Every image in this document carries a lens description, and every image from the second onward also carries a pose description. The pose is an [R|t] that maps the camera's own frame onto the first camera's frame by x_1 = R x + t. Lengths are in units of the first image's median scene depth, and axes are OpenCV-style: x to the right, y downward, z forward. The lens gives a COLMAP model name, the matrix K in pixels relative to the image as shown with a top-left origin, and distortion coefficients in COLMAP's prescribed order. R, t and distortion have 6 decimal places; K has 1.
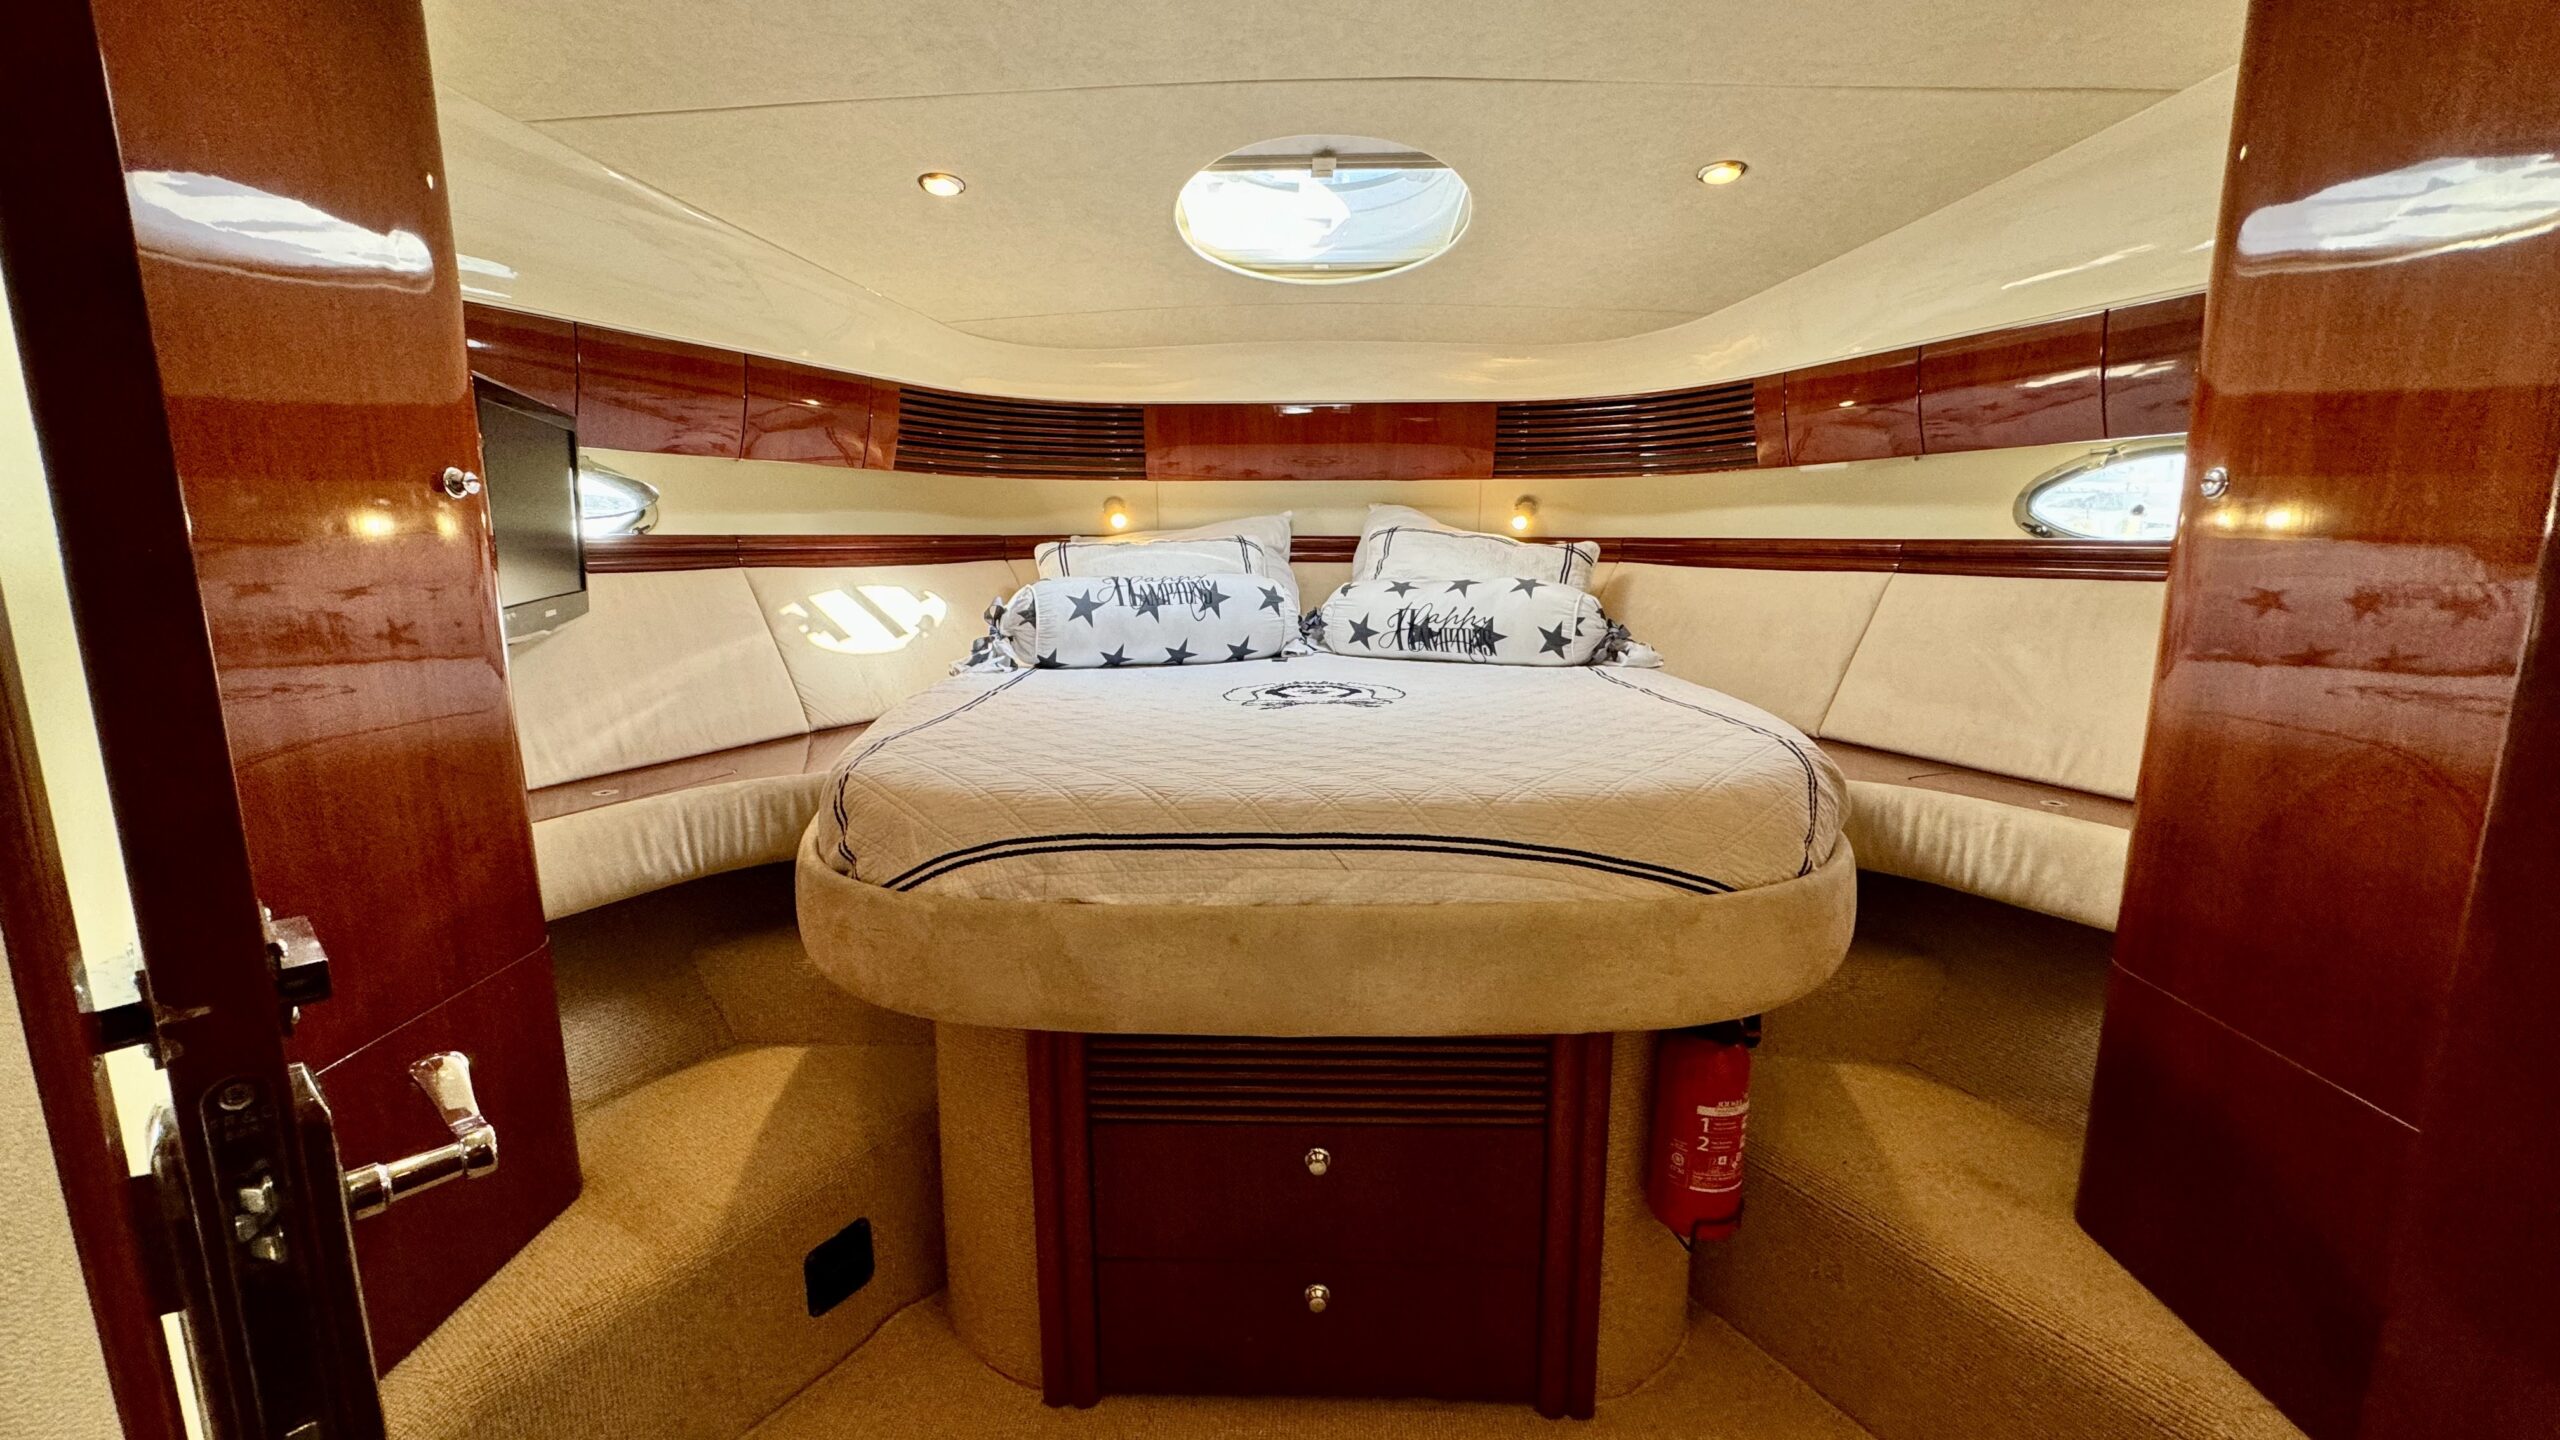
lens RADIAL K [[1022.1, 0, 1278.5], [0, 1022.1, 718.7], [0, 0, 1]] dist [0.000498, -0.000042]
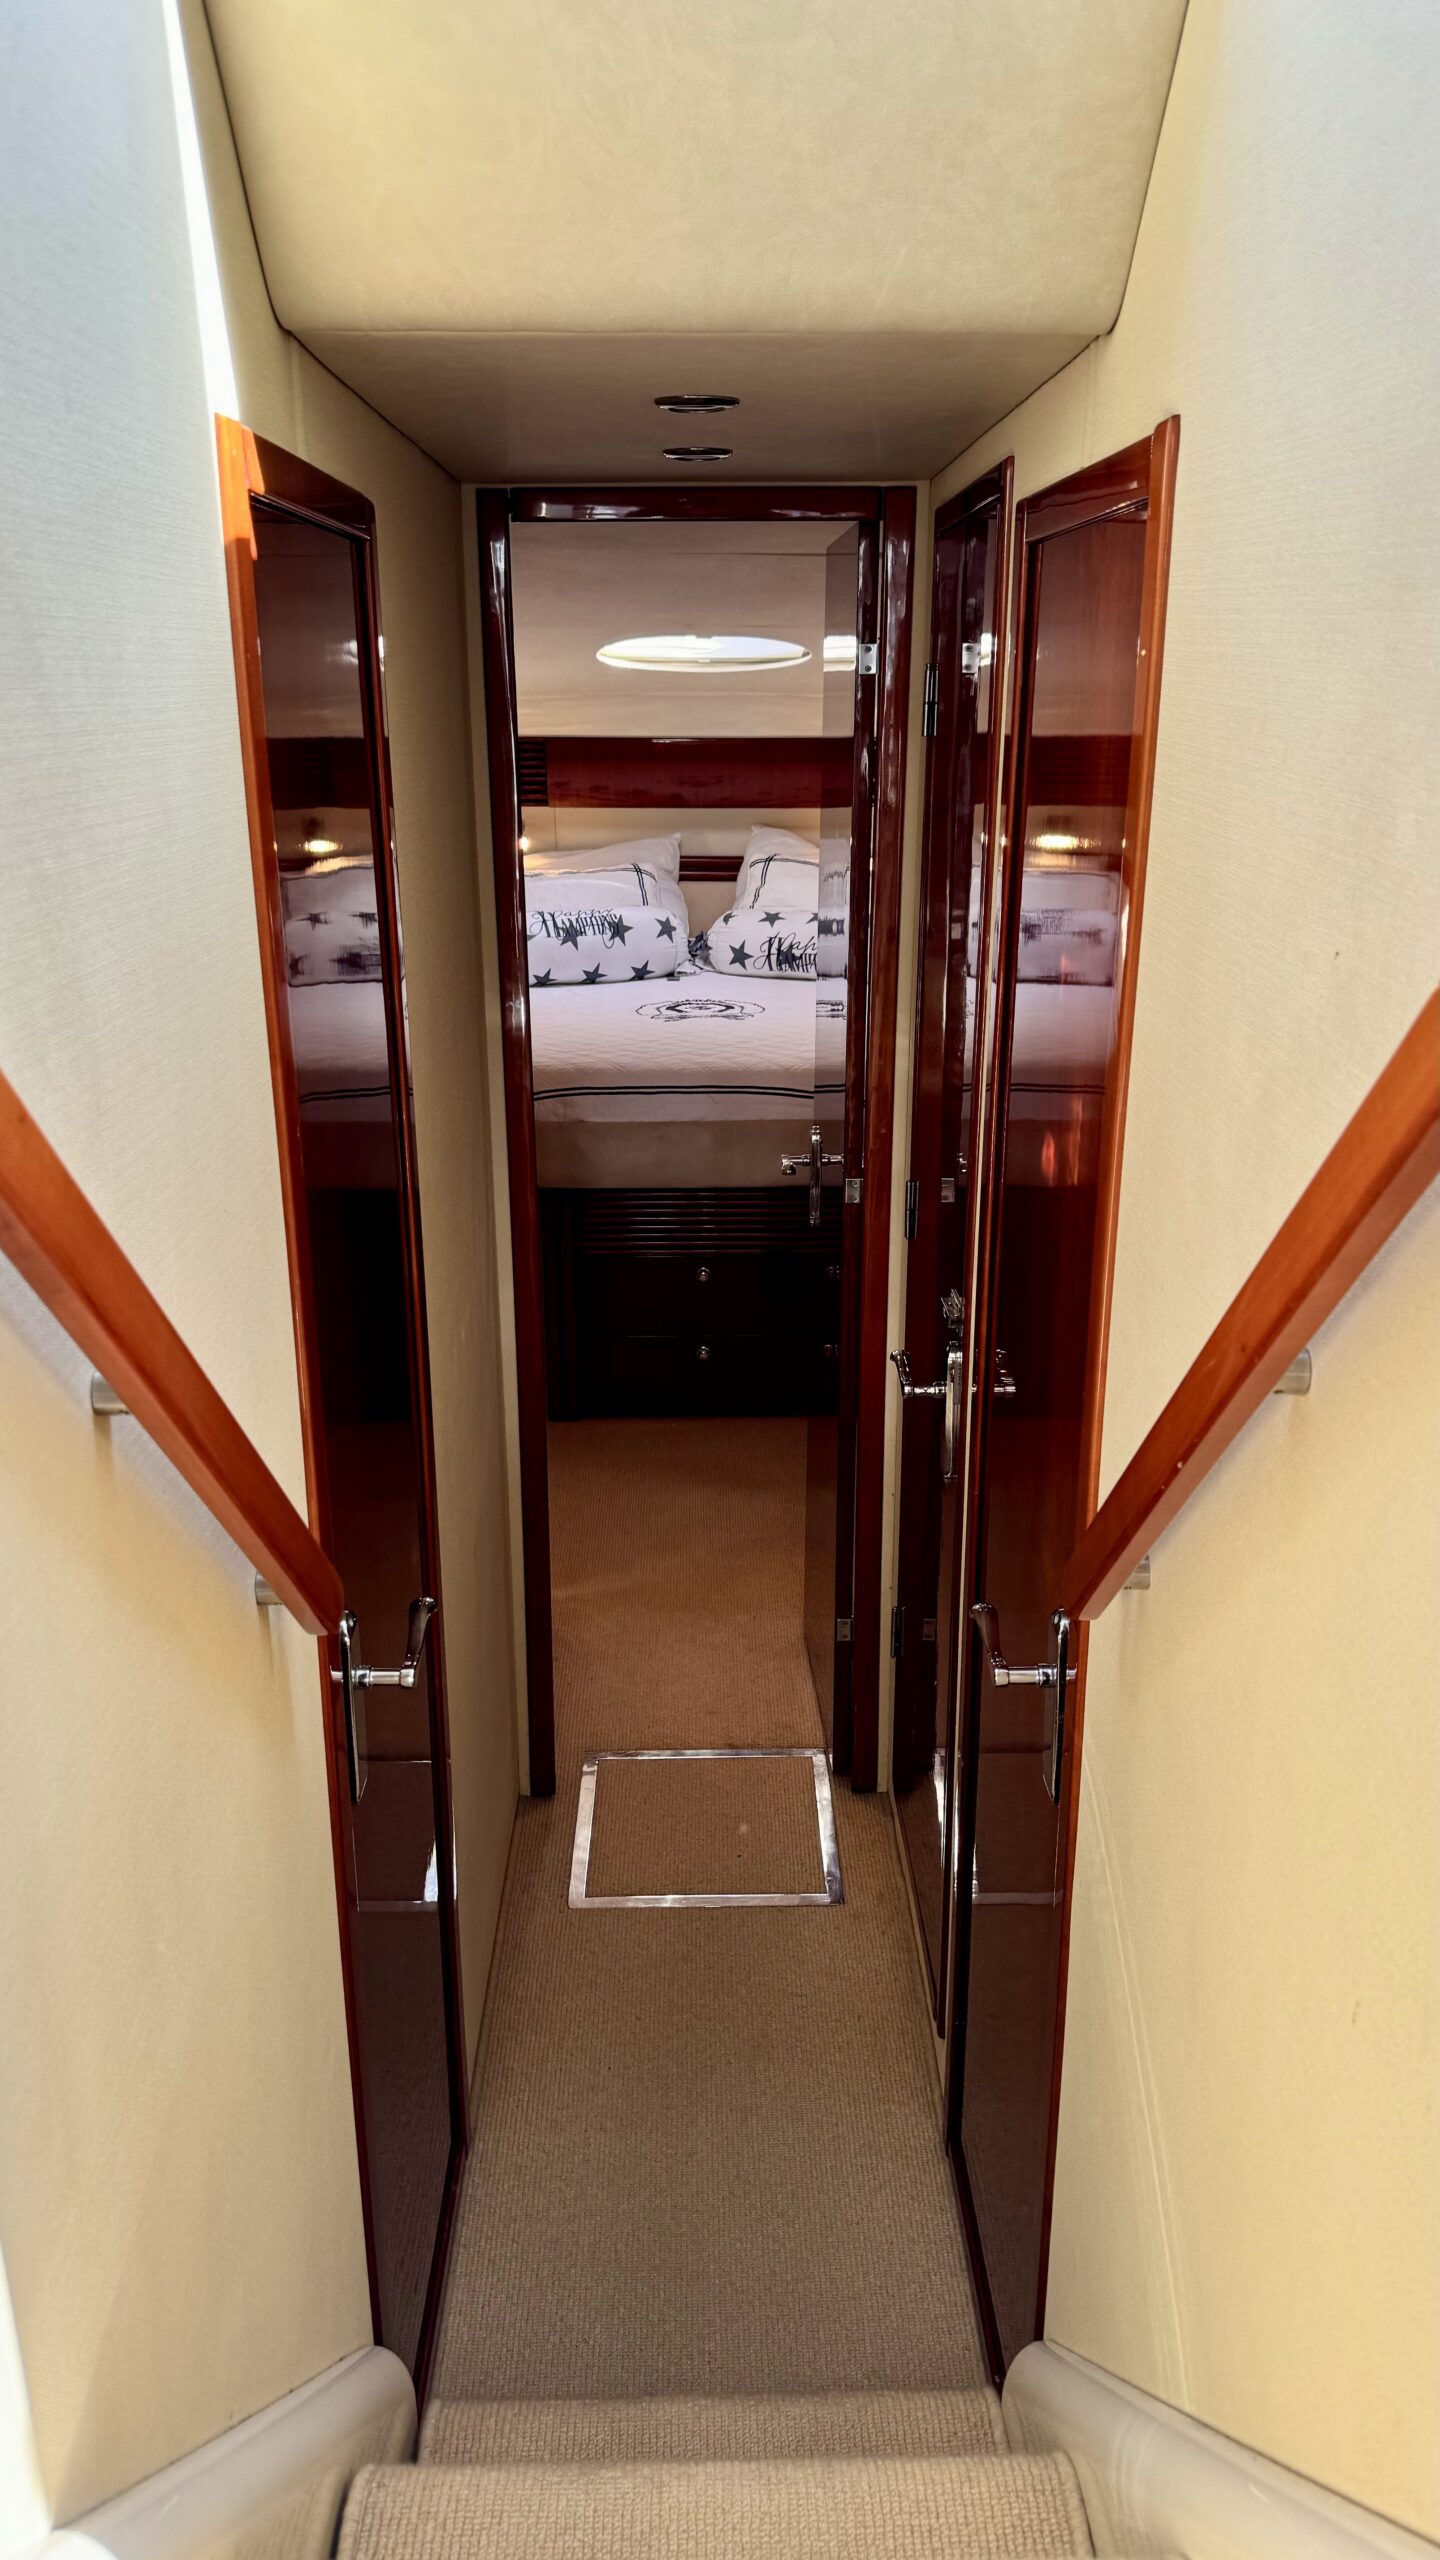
lens RADIAL K [[1797.4, 0, 730.6], [0, 1797.4, 1288.8], [0, 0, 1]] dist [0.007860, 0.000231]
pose [[0.998848, -0.010866, 0.046746, -0.035296], [0.003927, 0.989270, 0.146044, -0.003960], [-0.047831, -0.145692, 0.988173, -1.207958]]
